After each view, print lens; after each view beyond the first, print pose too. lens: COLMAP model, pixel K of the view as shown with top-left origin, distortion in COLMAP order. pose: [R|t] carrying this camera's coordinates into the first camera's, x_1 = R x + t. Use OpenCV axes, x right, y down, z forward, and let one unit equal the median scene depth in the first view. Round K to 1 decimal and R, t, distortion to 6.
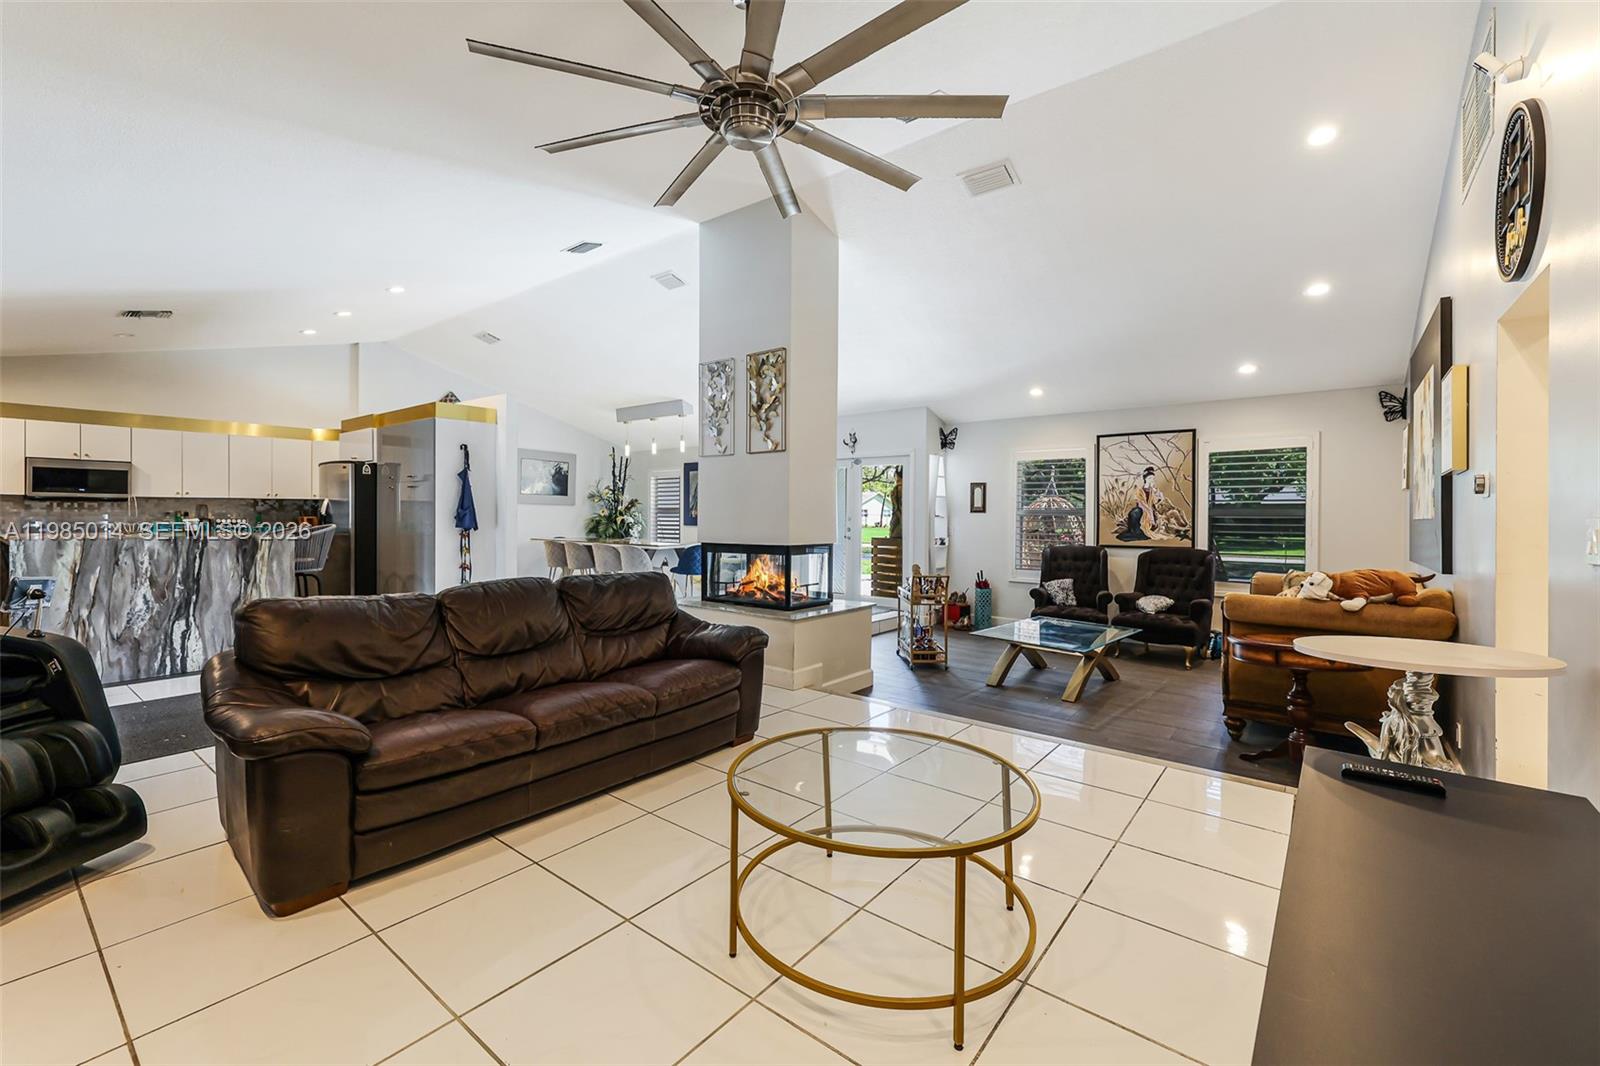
lens RADIAL K [[680.7, 0, 792.7], [0, 680.7, 509.5], [0, 0, 1]] dist [-0.000766, 0.000307]
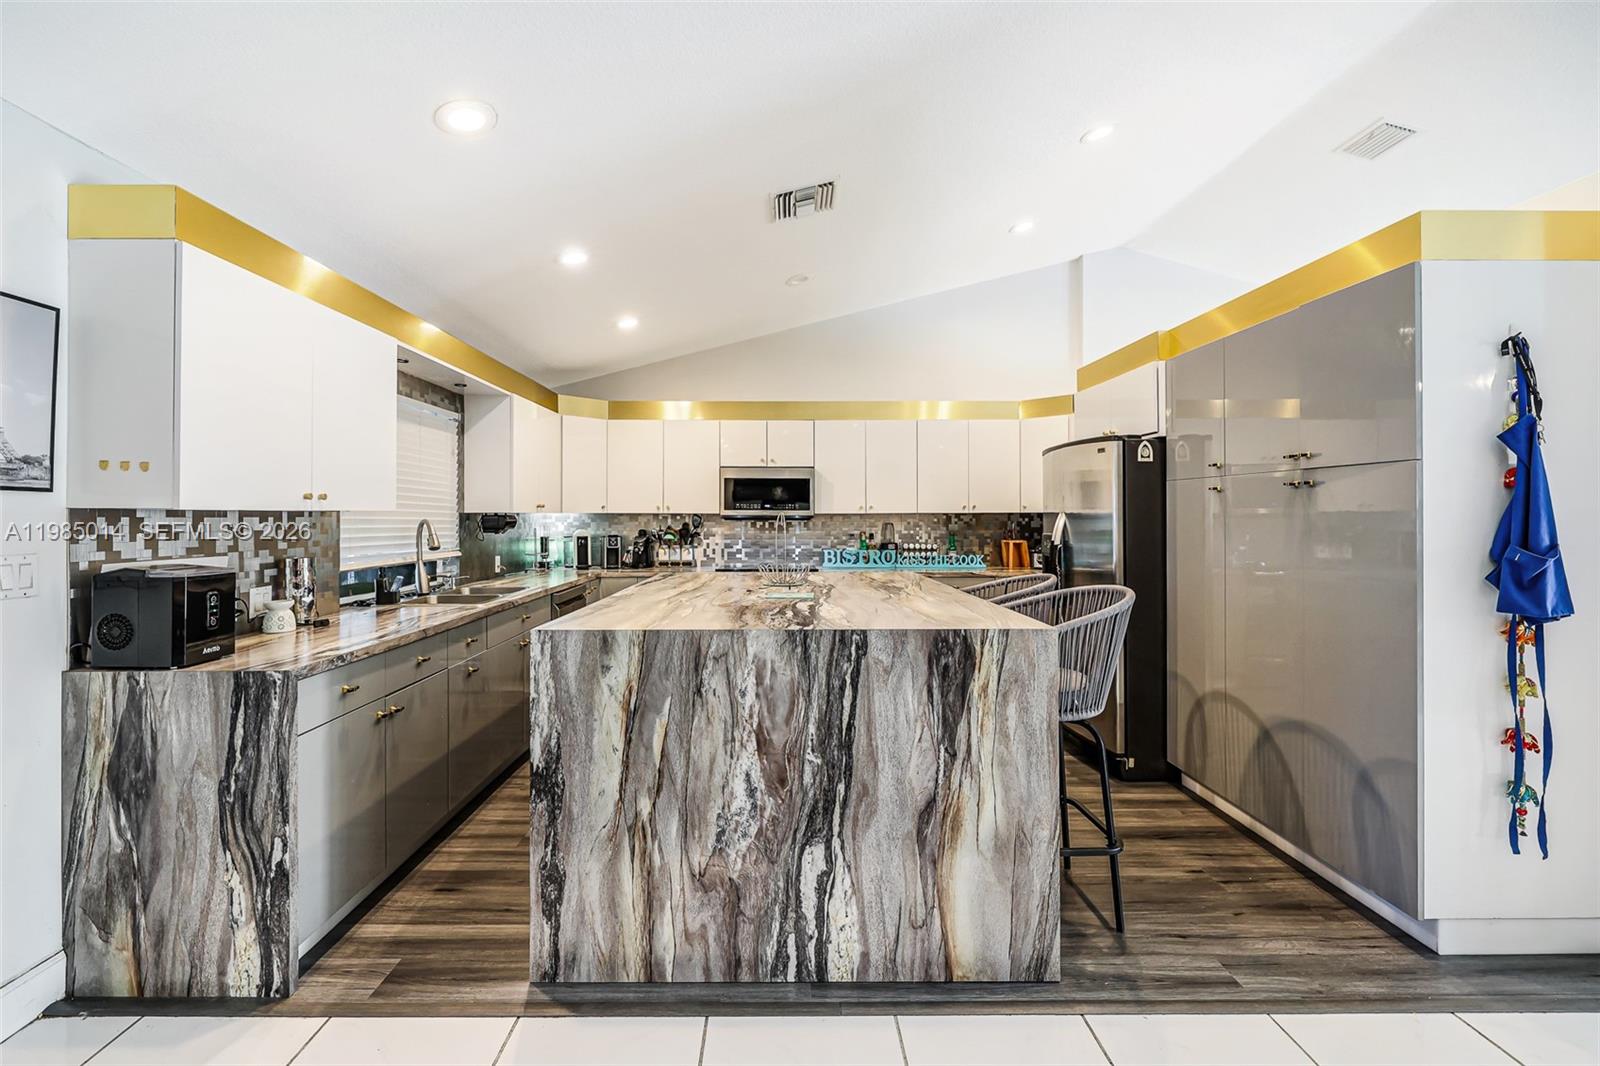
lens RADIAL K [[680.7, 0, 782.6], [0, 680.7, 529.9], [0, 0, 1]] dist [-0.000766, 0.000307]
pose [[0.627978, 0.010313, -0.778163, -0.604832], [0.010640, 0.999705, 0.021836, -0.026231], [0.778158, -0.021992, 0.627683, 0.738583]]
